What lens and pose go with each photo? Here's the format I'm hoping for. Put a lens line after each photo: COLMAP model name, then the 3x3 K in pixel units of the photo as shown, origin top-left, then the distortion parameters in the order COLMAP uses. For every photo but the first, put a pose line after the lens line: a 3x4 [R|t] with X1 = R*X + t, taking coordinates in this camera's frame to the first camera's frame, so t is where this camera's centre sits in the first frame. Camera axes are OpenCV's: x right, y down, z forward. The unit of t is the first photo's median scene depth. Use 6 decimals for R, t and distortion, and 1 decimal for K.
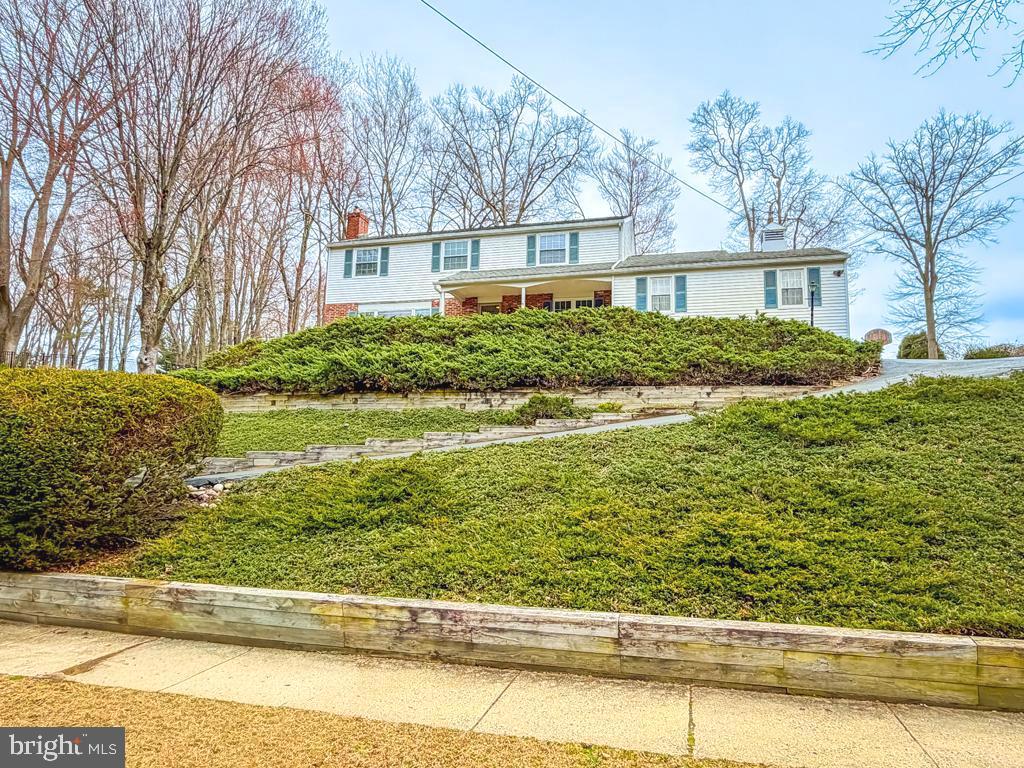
lens RADIAL K [[595.1, 0, 512.0], [0, 595.1, 384.0], [0, 0, 1]] dist [-0.042878, -0.000292]
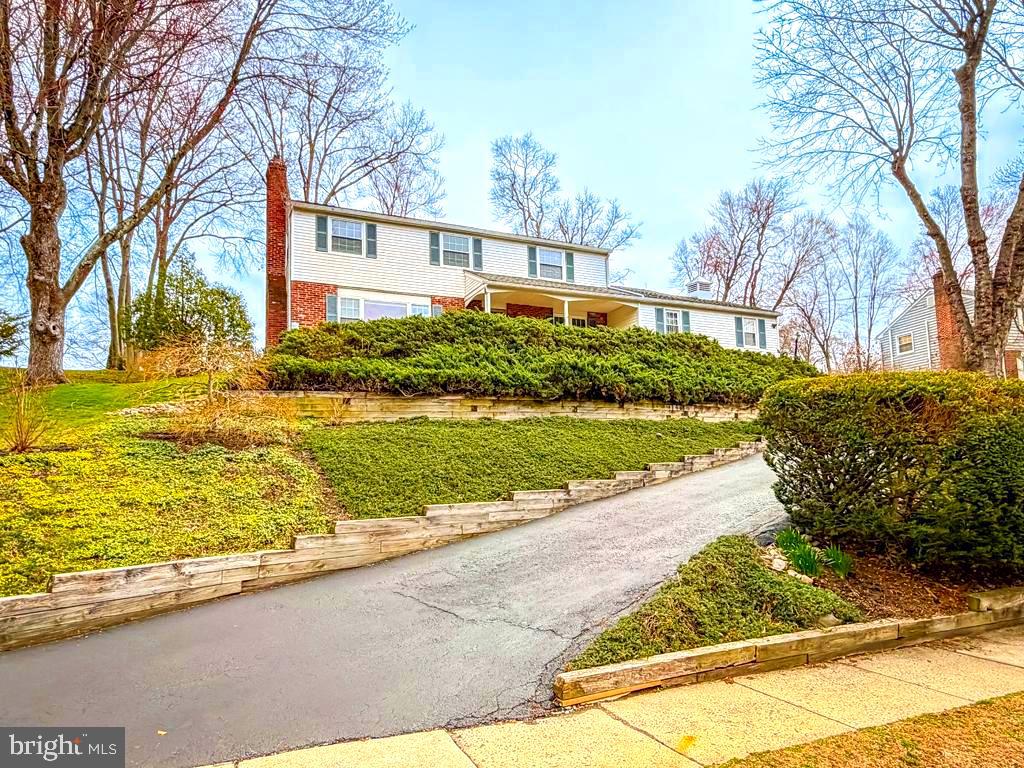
lens RADIAL K [[693.5, 0, 512.0], [0, 693.5, 384.0], [0, 0, 1]] dist [-0.003414, -0.000187]
pose [[0.754314, 0.053855, 0.654302, -0.756638], [-0.042135, 0.998546, -0.033614, 0.020537], [-0.655161, -0.002213, 0.755486, 0.146999]]
